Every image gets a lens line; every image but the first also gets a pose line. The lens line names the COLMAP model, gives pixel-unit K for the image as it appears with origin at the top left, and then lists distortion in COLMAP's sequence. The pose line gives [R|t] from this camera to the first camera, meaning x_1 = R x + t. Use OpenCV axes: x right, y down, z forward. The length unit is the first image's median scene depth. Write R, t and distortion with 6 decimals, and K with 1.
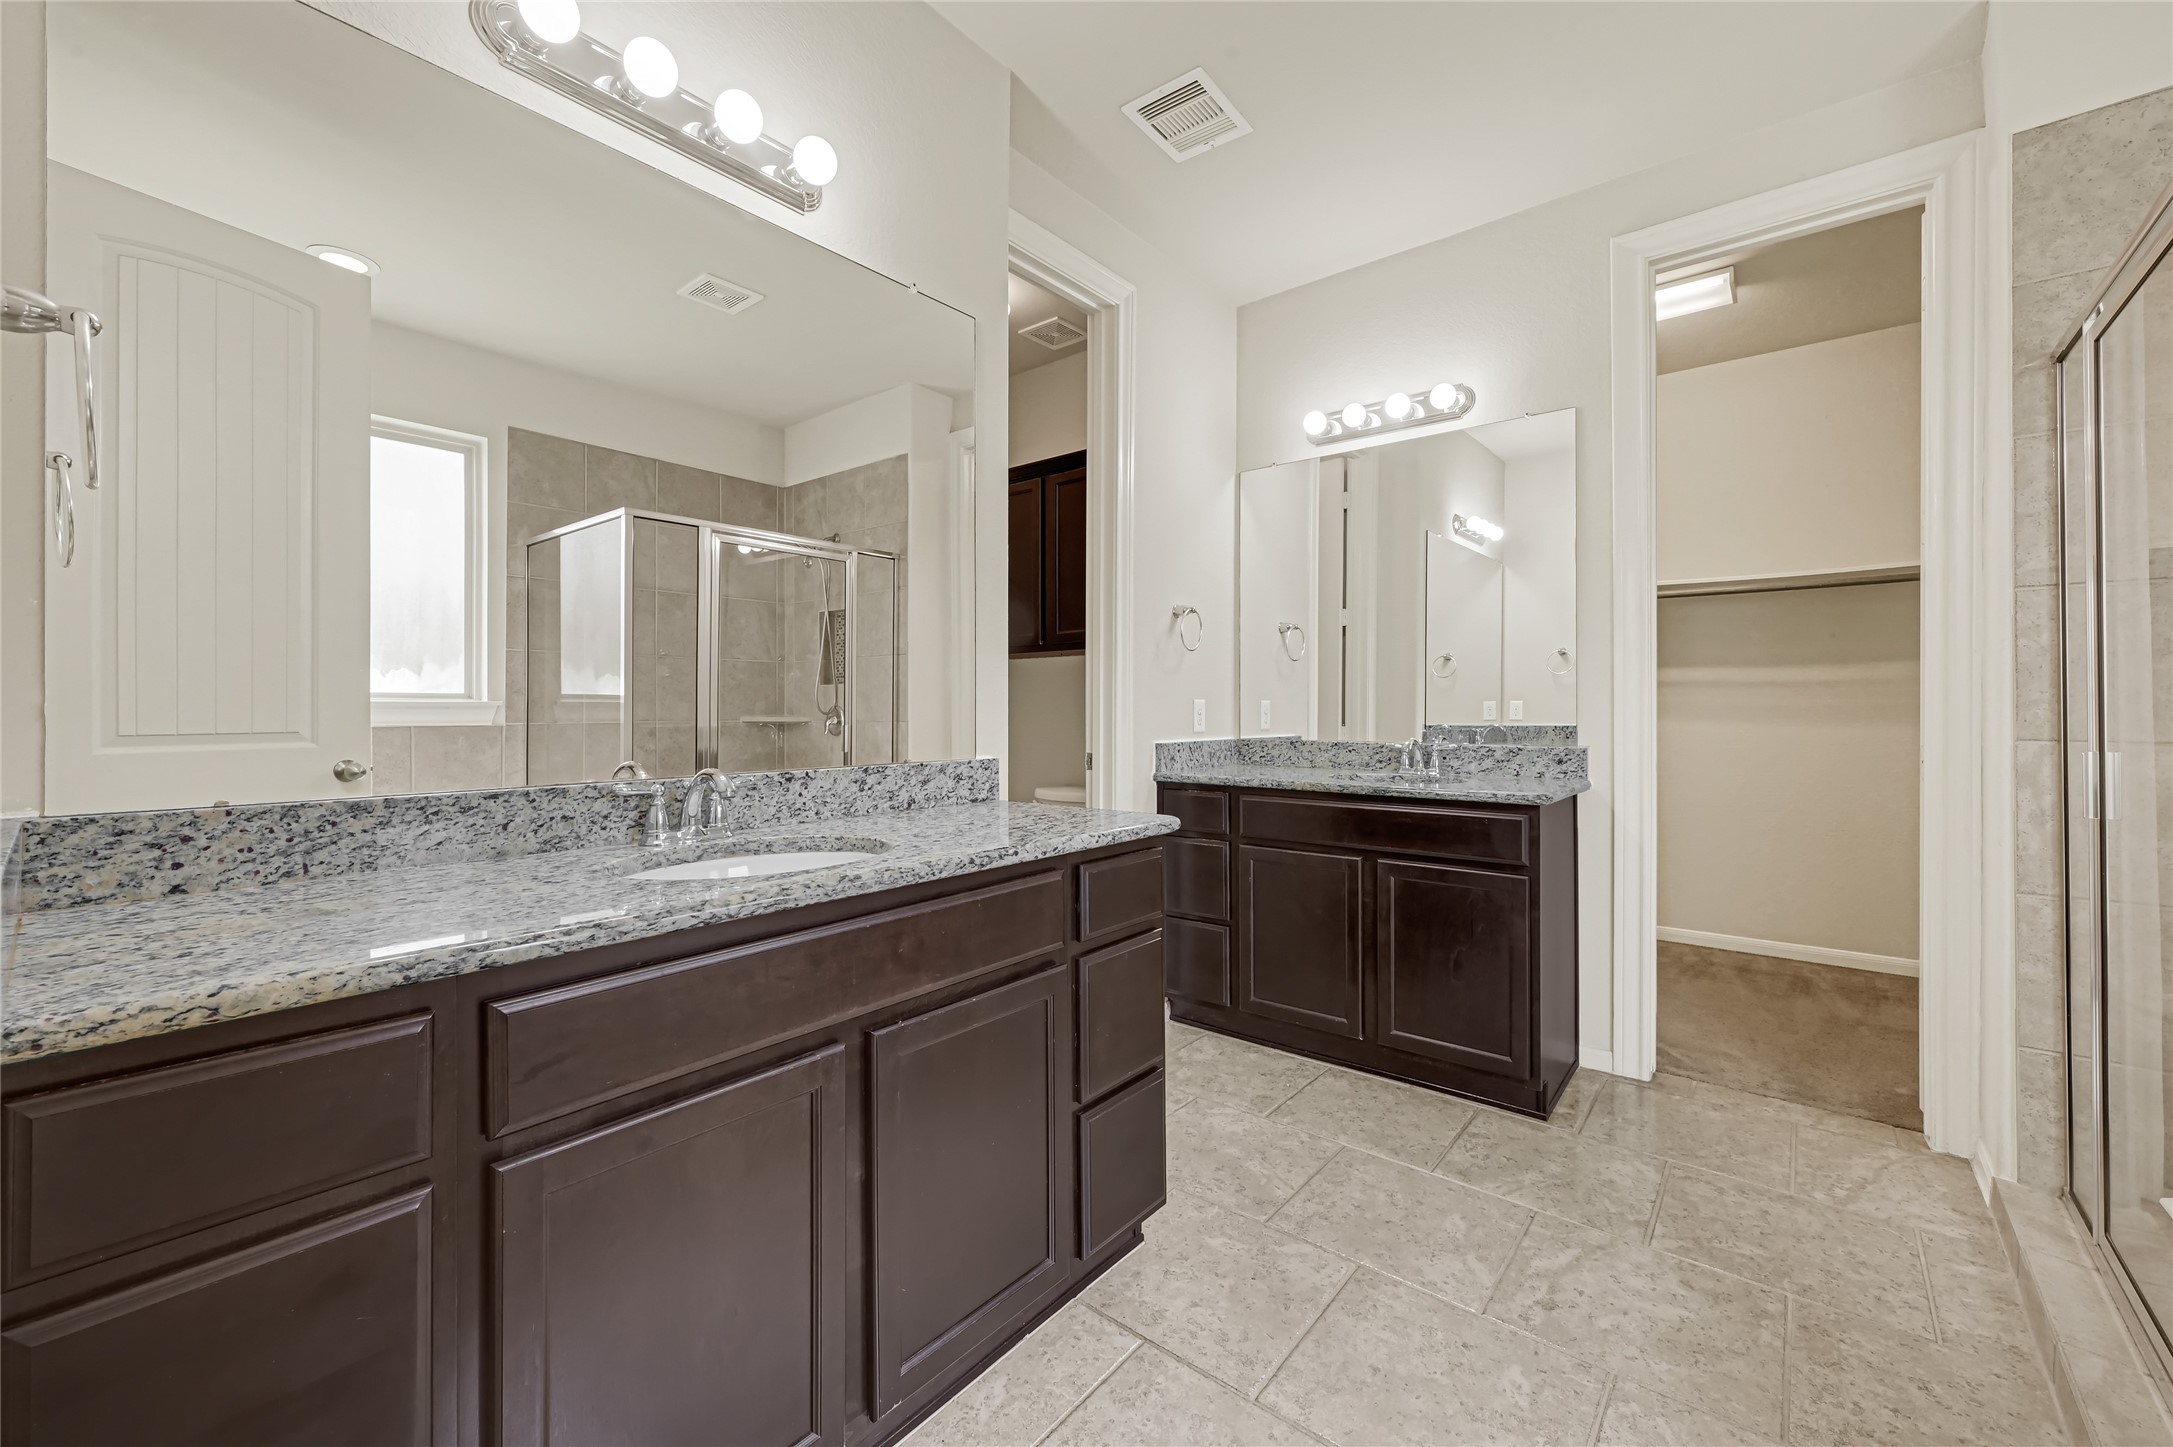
lens RADIAL K [[871.5, 0, 1084.4], [0, 871.5, 704.7], [0, 0, 1]] dist [-0.000741, -0.000133]
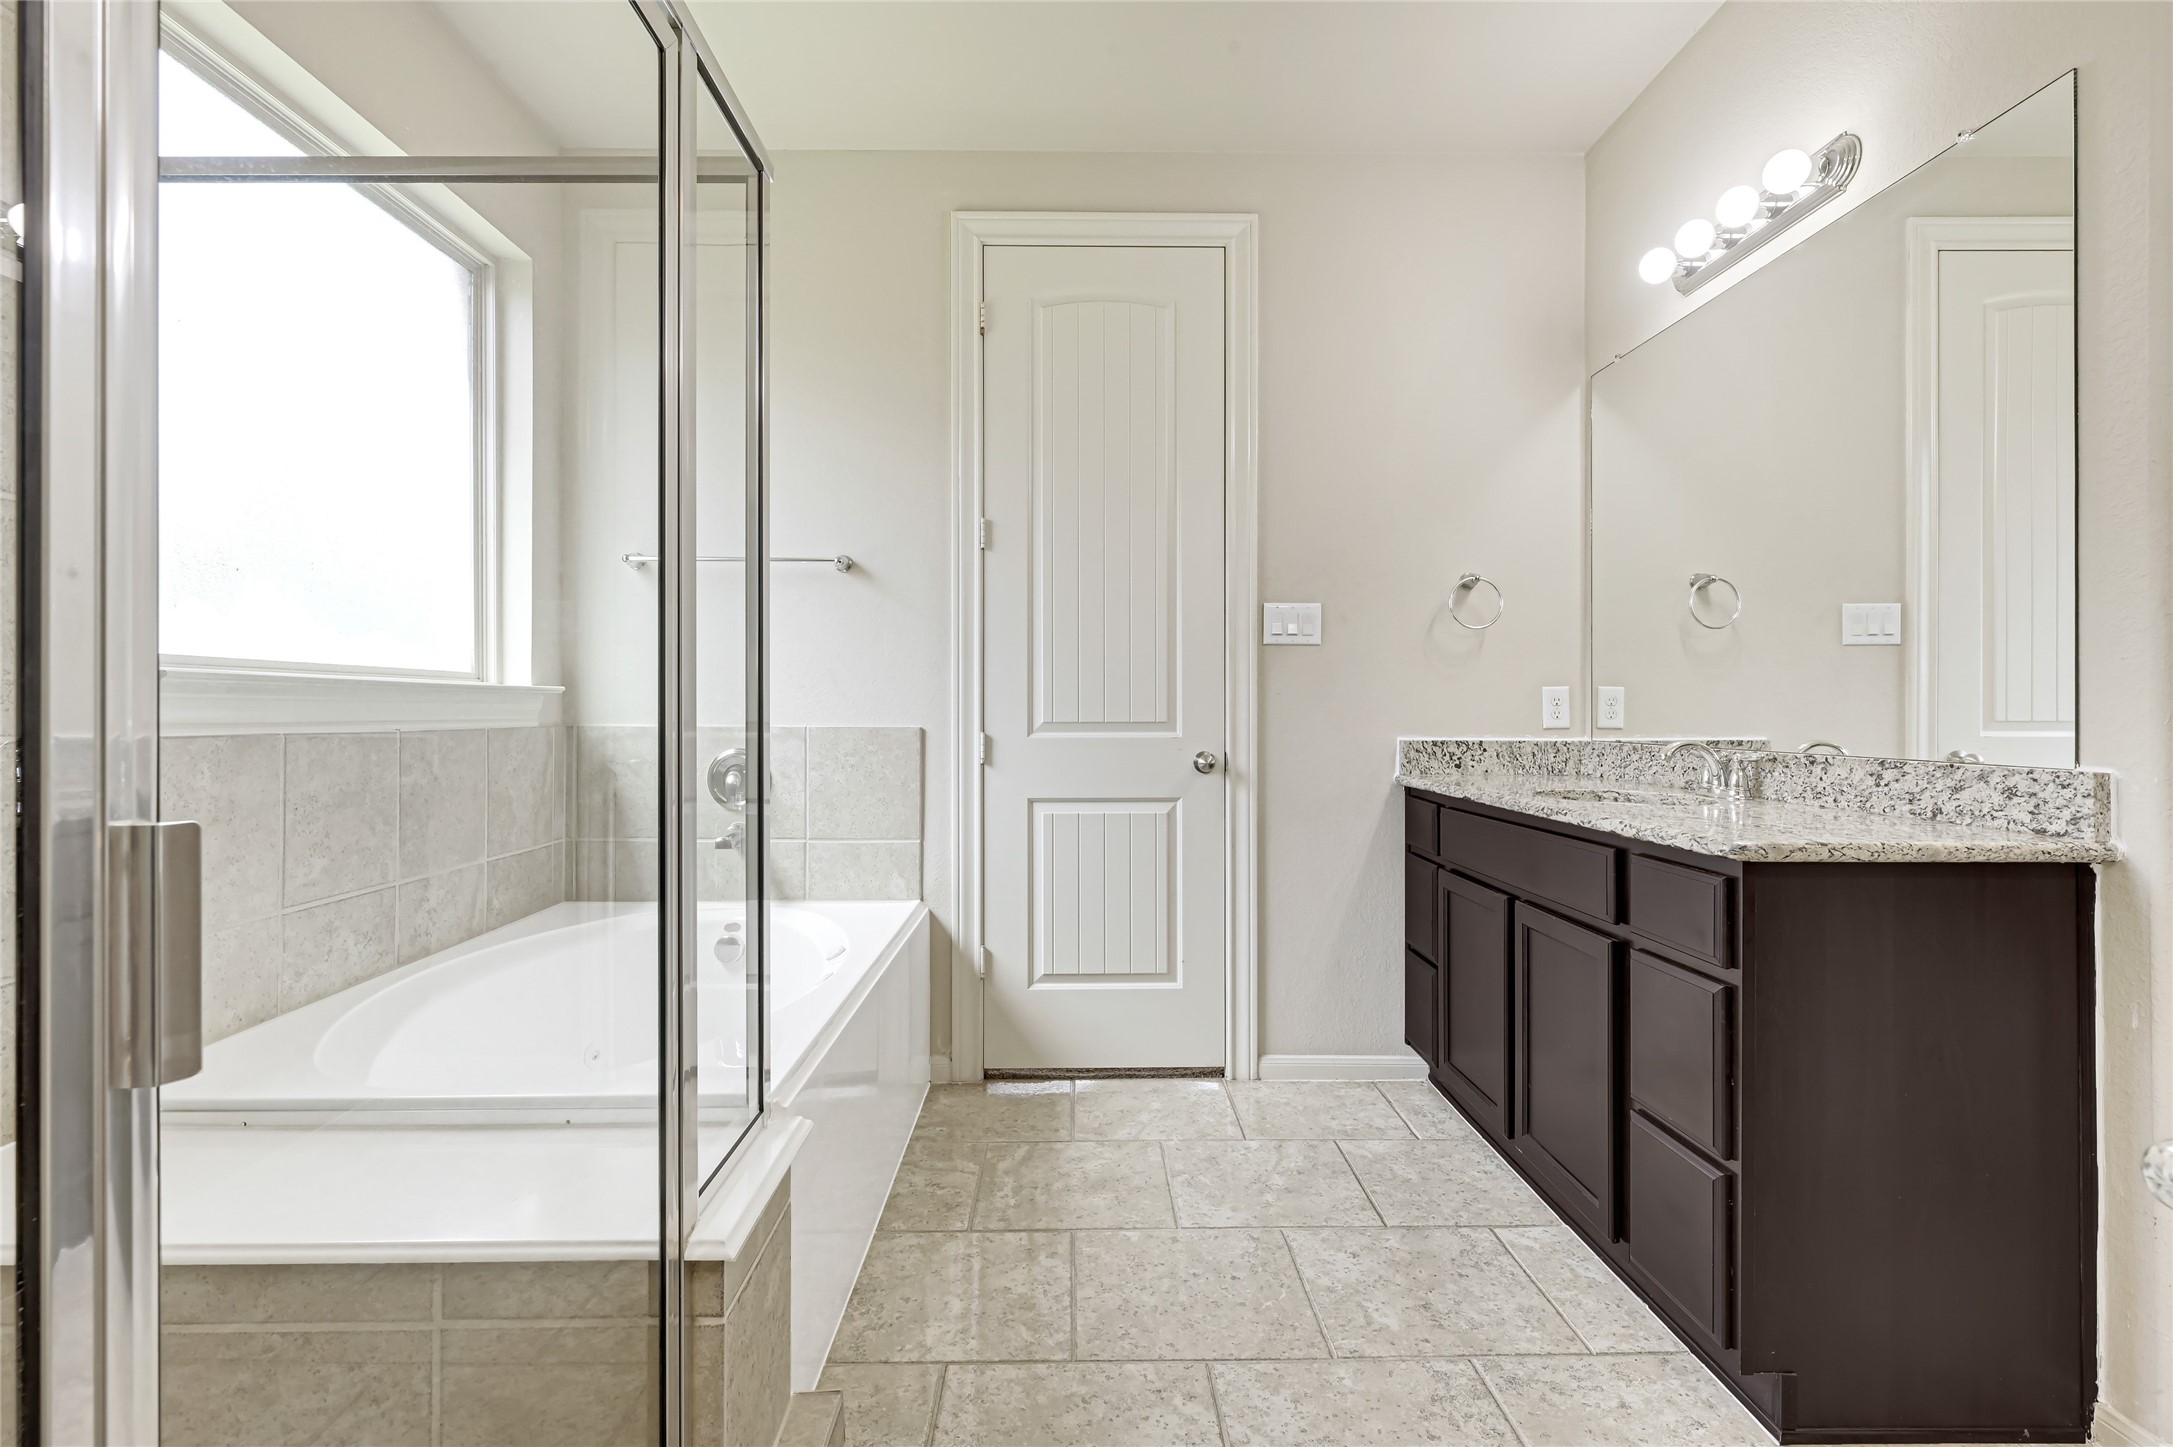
lens RADIAL K [[871.5, 0, 1084.2], [0, 871.5, 710.0], [0, 0, 1]] dist [-0.000741, -0.000133]
pose [[-0.761081, 0.003217, -0.648649, 0.940357], [0.003257, 0.999994, 0.001138, 0.017795], [0.648648, -0.001247, -0.761087, 1.155518]]
